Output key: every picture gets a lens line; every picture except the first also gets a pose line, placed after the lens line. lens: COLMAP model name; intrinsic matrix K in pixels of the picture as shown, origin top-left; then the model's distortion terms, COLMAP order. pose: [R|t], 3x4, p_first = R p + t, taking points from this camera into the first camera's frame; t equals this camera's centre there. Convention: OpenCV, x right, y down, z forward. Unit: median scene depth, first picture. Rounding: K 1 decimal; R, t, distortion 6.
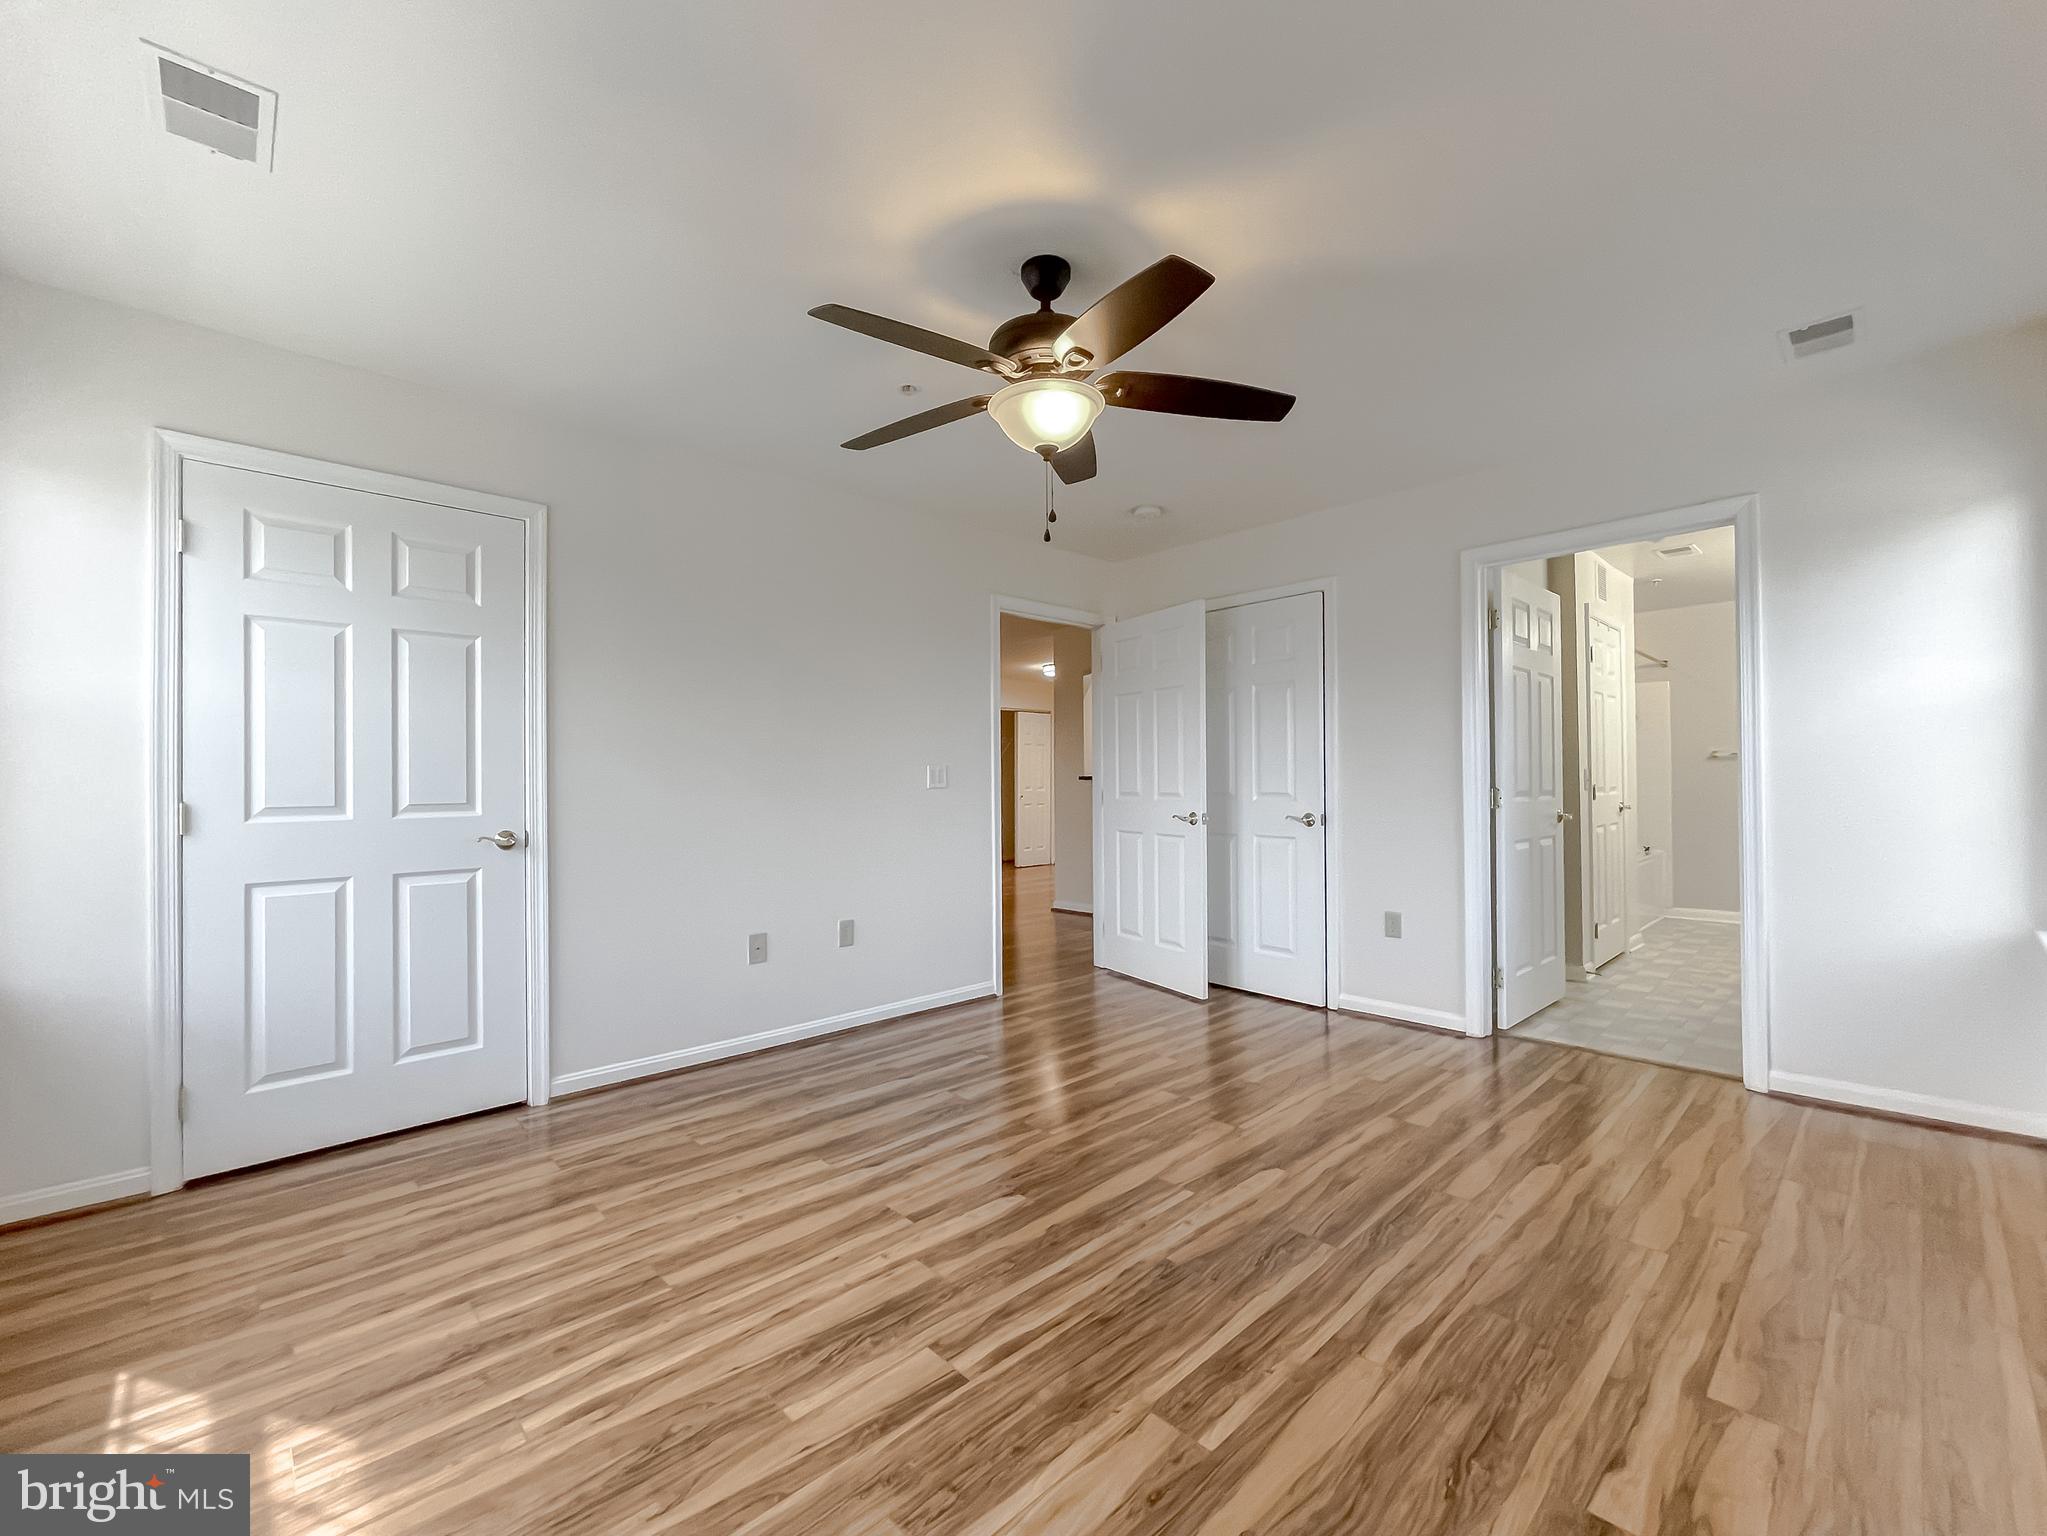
lens RADIAL K [[849.4, 0, 1015.2], [0, 849.4, 774.0], [0, 0, 1]] dist [-0.002576, 0.000225]
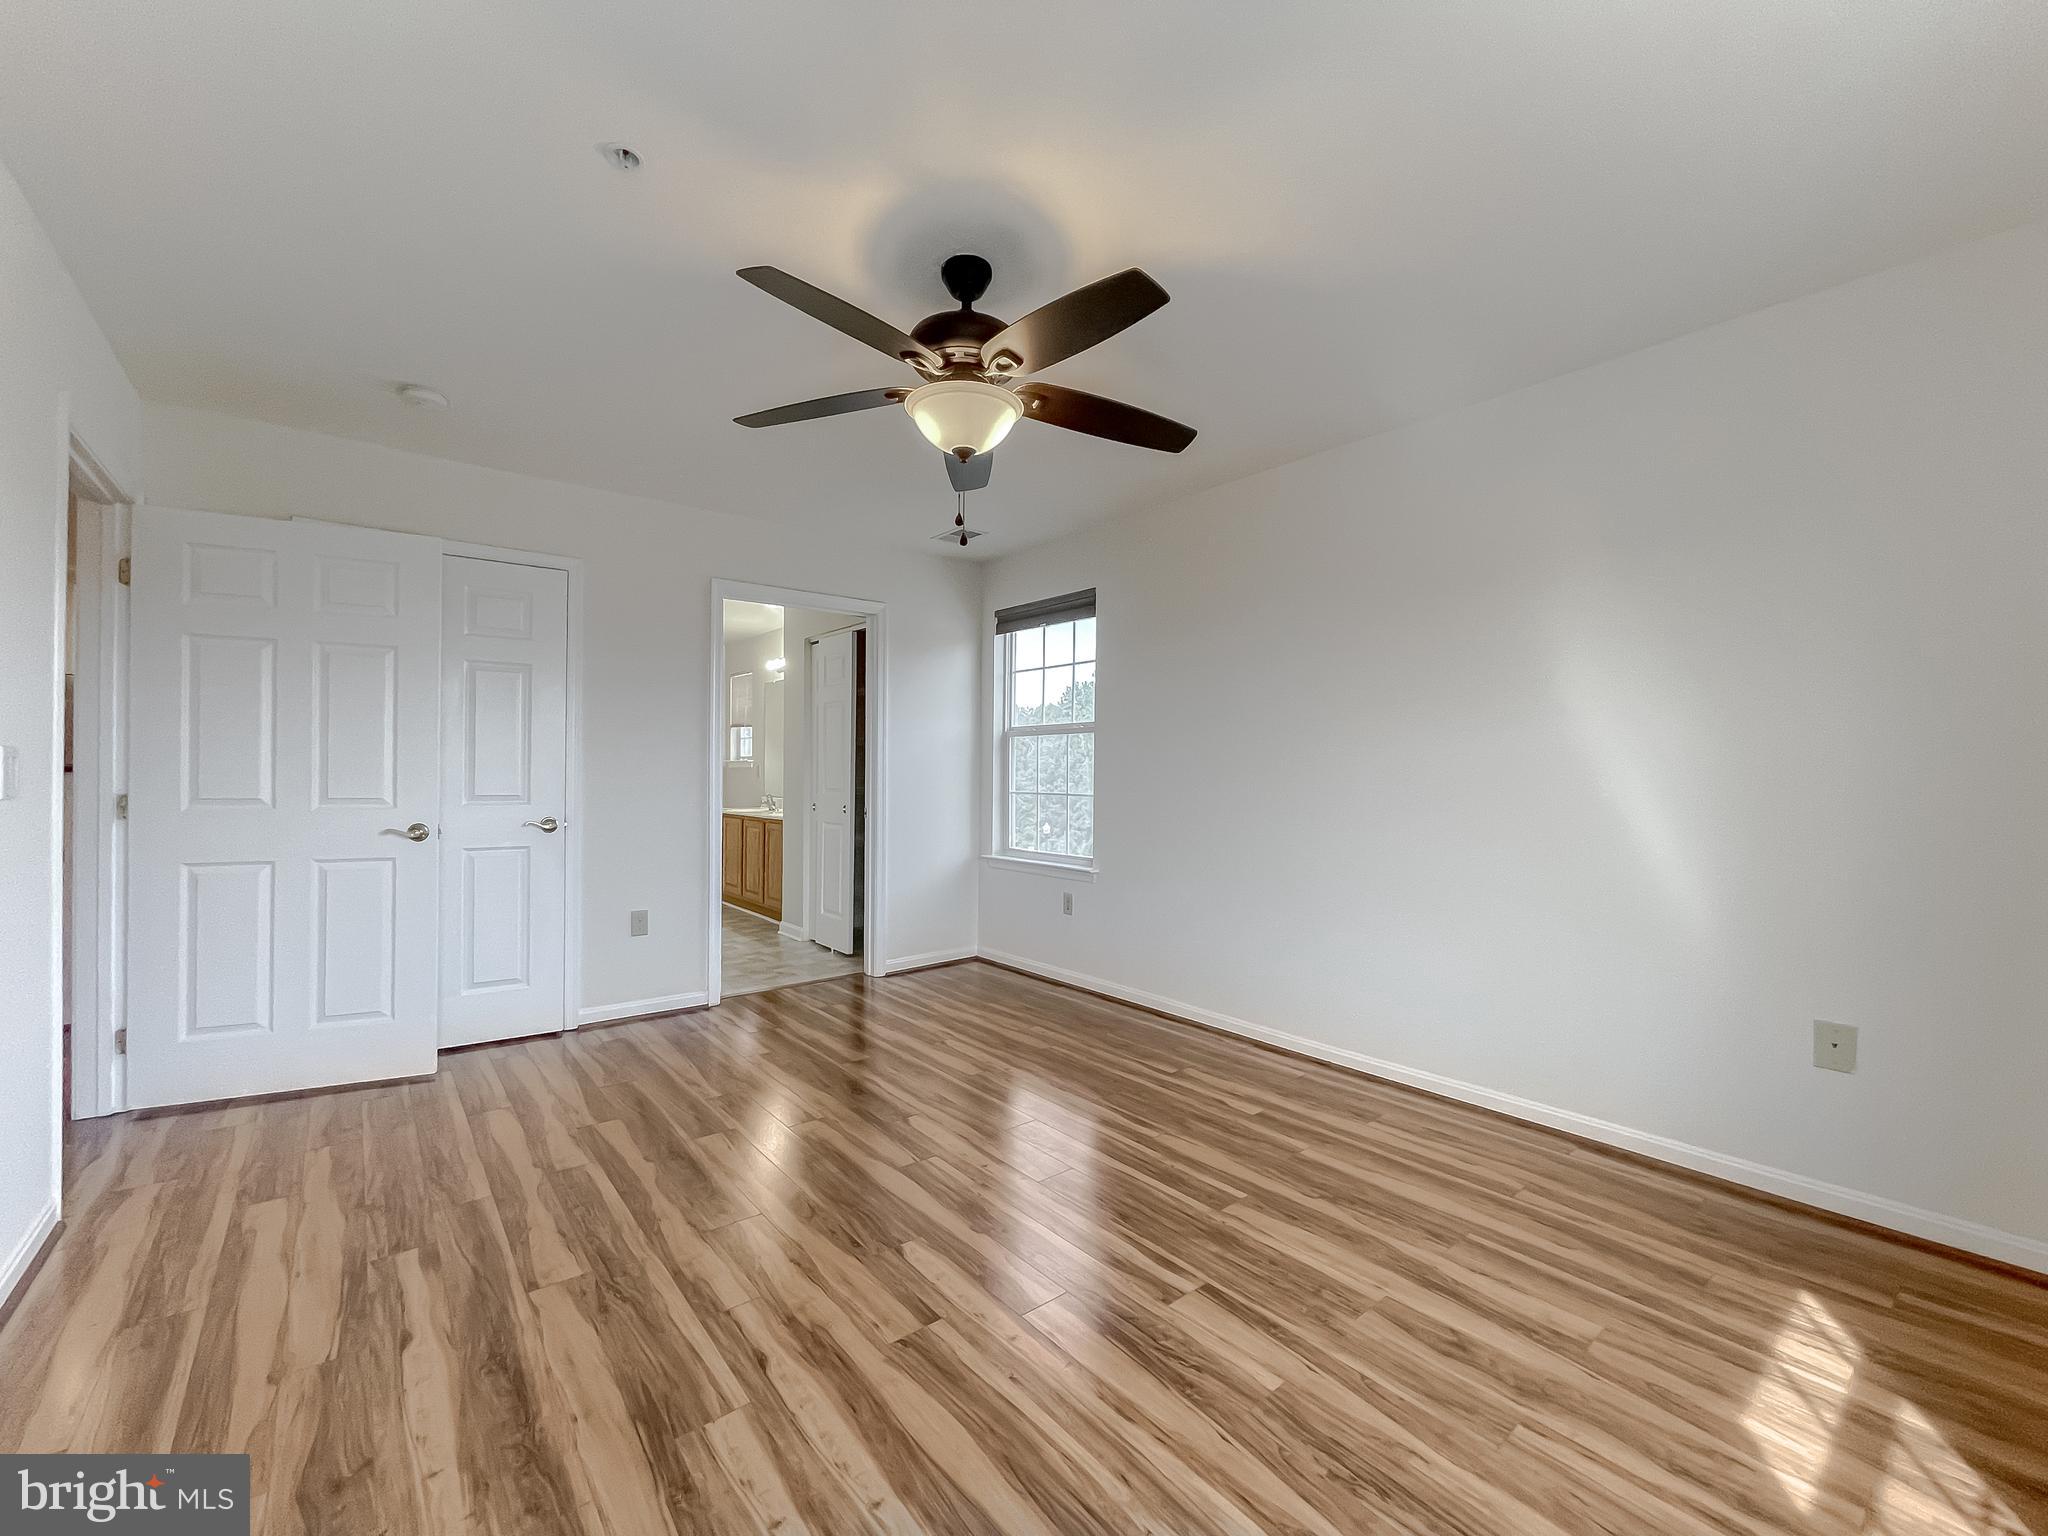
lens RADIAL K [[831.3, 0, 1016.0], [0, 831.3, 773.0], [0, 0, 1]] dist [-0.007545, 0.004167]
pose [[0.078056, 0.009617, 0.996903, -0.923358], [-0.016415, 0.999830, -0.008360, -0.001050], [-0.996814, -0.015712, 0.078201, 0.866784]]
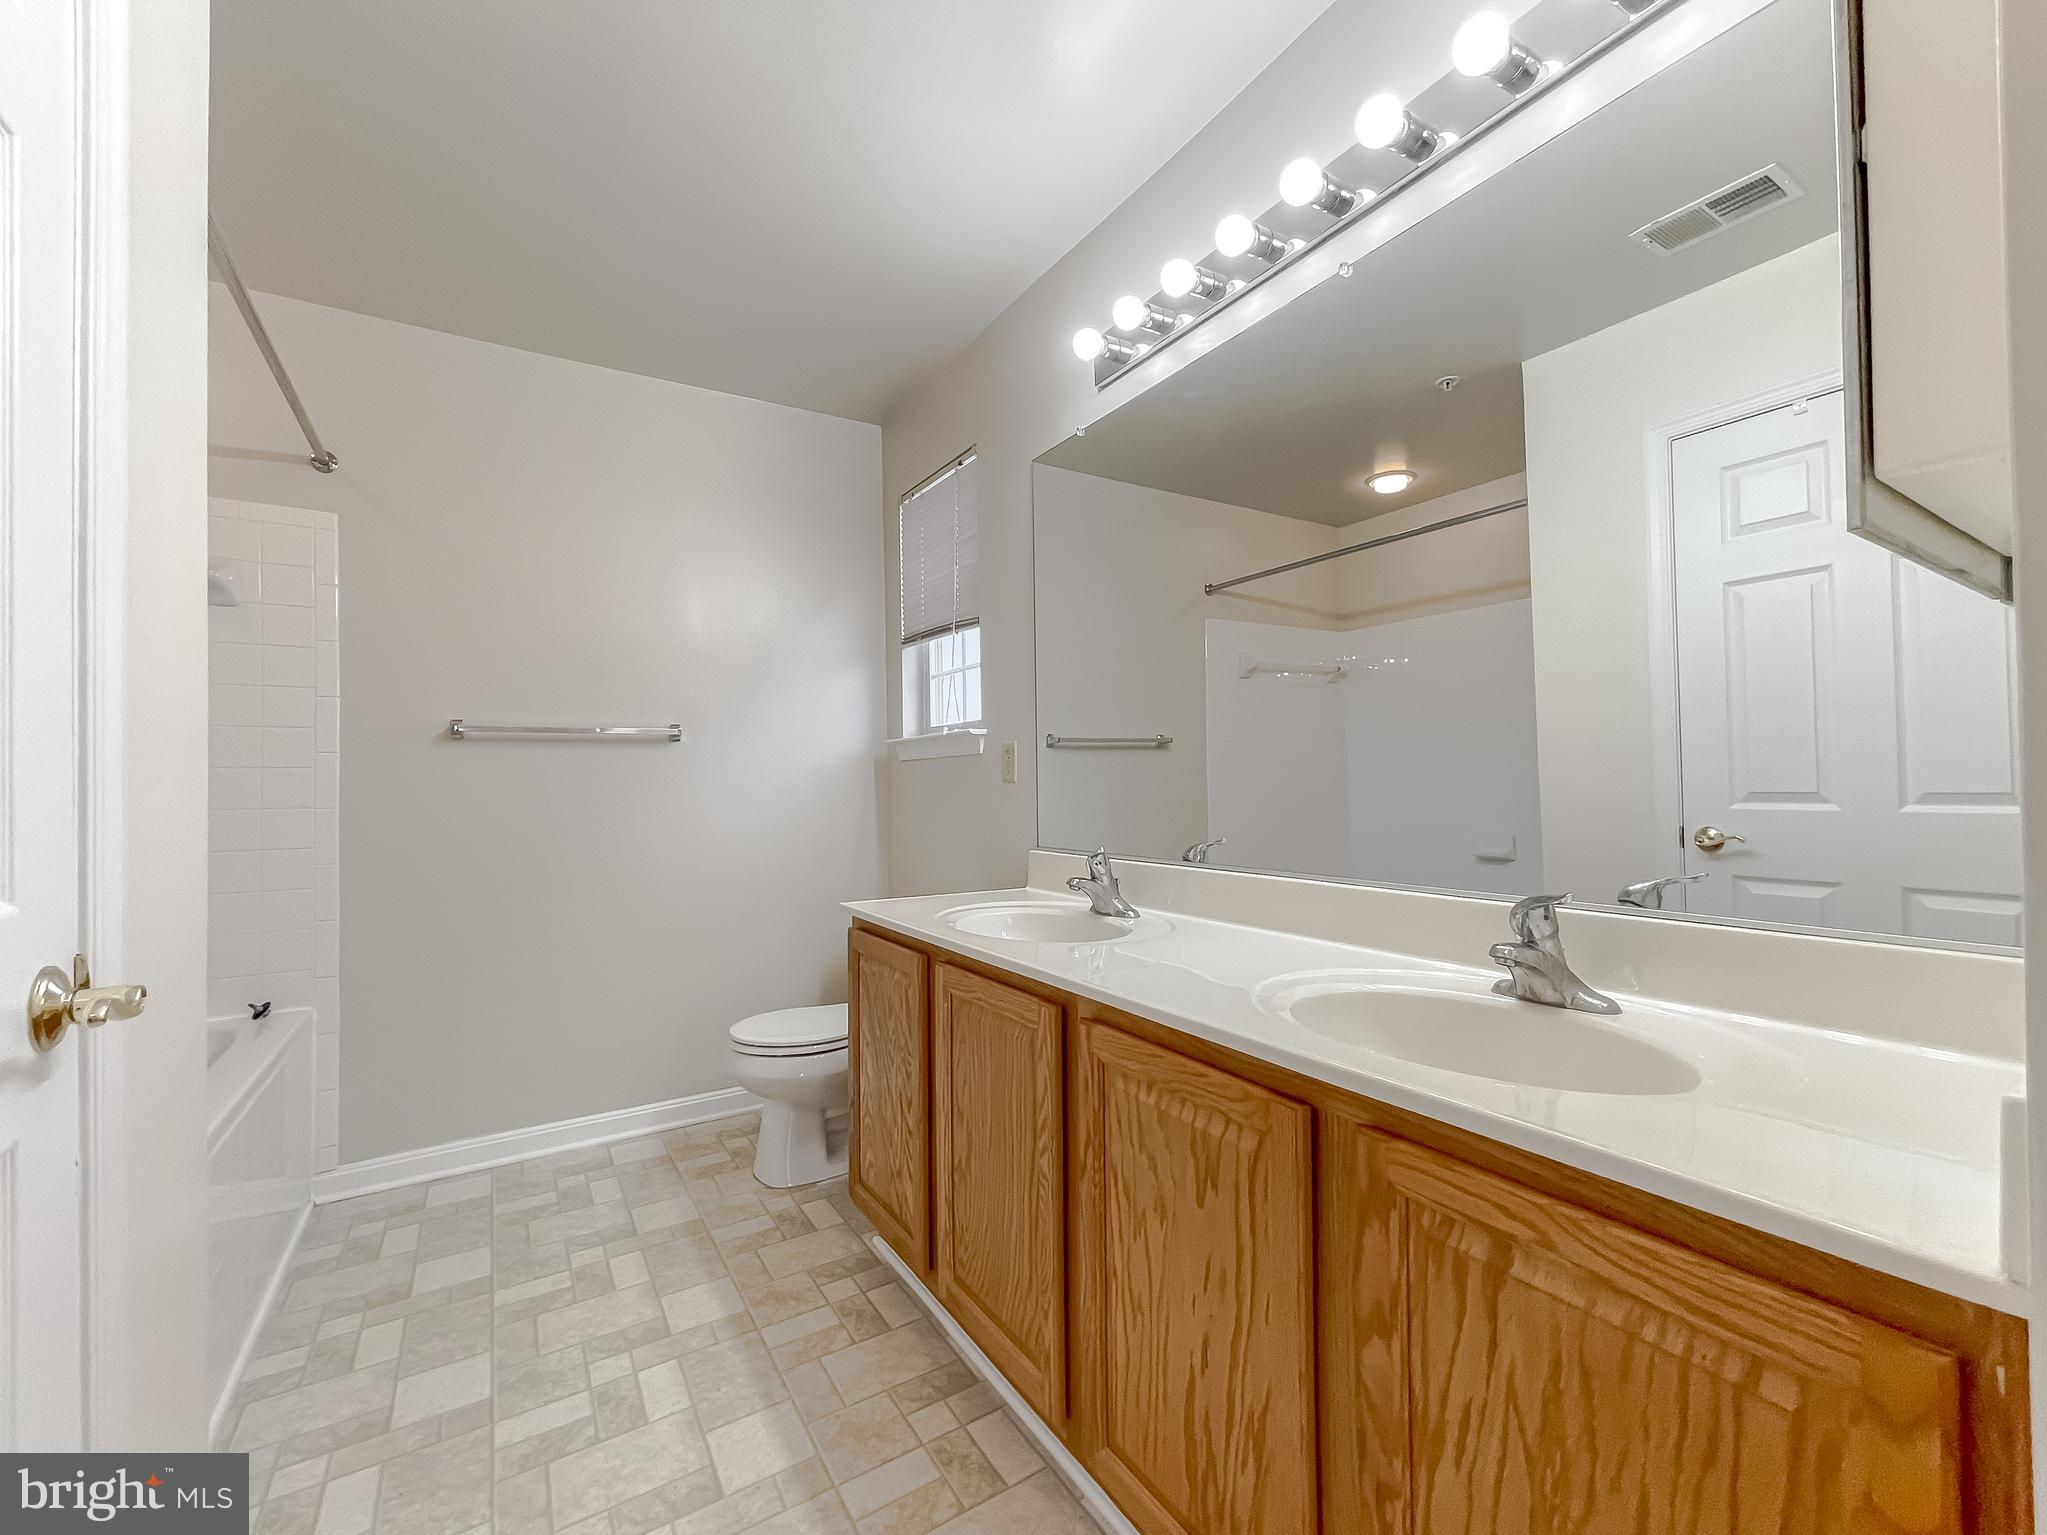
lens RADIAL K [[849.4, 0, 1015.2], [0, 849.4, 773.5], [0, 0, 1]] dist [-0.002576, 0.000225]
pose [[0.202580, 0.018792, 0.979085, 1.513571], [0.000383, 0.999814, -0.019270, 0.012953], [-0.979266, 0.004279, 0.202535, 2.038337]]
